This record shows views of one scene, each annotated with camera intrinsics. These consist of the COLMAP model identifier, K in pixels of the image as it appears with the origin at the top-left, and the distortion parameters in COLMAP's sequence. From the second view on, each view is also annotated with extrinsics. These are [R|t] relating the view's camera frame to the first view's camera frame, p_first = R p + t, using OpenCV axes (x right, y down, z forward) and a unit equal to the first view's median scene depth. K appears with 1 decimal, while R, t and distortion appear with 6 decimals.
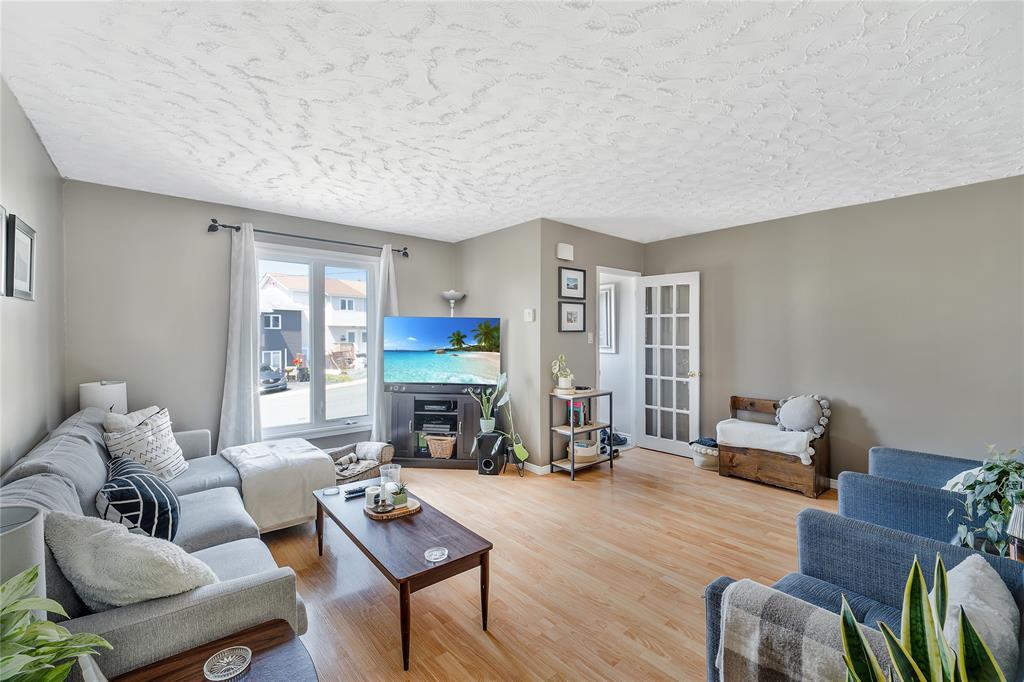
lens RADIAL K [[428.5, 0, 512.0], [0, 428.5, 341.0], [0, 0, 1]] dist [0.000033, -0.000068]
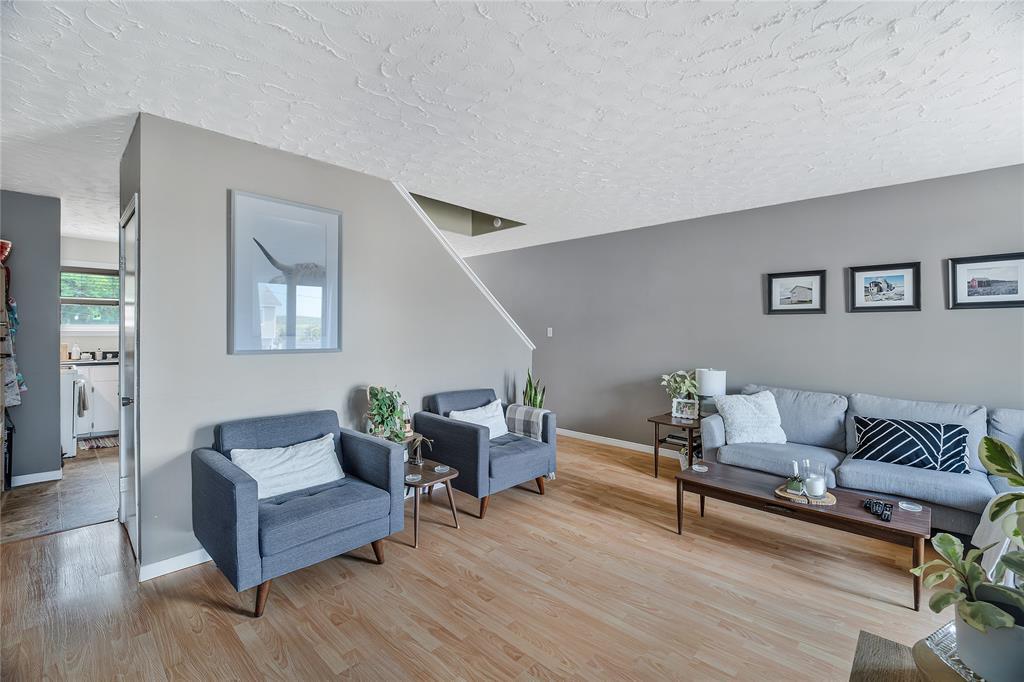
lens RADIAL K [[439.9, 0, 512.0], [0, 439.9, 341.0], [0, 0, 1]] dist [0.020024, -0.000098]
pose [[-0.995017, -0.006204, -0.099508, 0.314438], [-0.009514, 0.999416, 0.032825, -0.012381], [0.099247, 0.033609, -0.994495, 1.152987]]
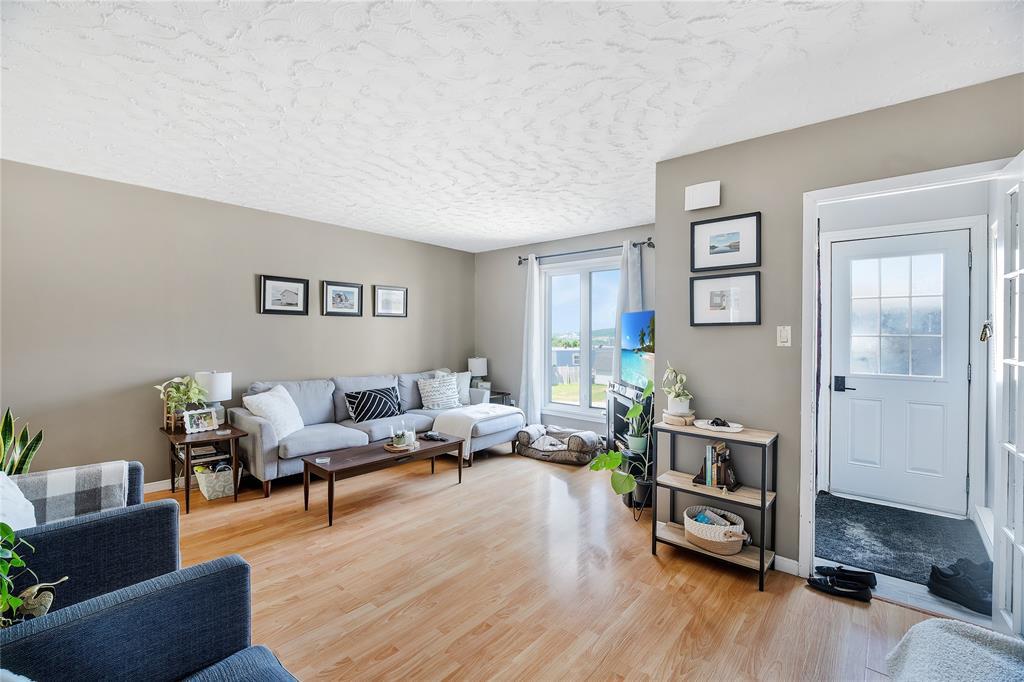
lens RADIAL K [[450.1, 0, 519.4], [0, 450.1, 336.3], [0, 0, 1]] dist [-0.001031, -0.000223]
pose [[0.148647, -0.000509, -0.988890, 0.762197], [-0.017022, 0.999850, -0.003073, 0.001055], [0.988744, 0.017290, 0.148617, 0.672425]]
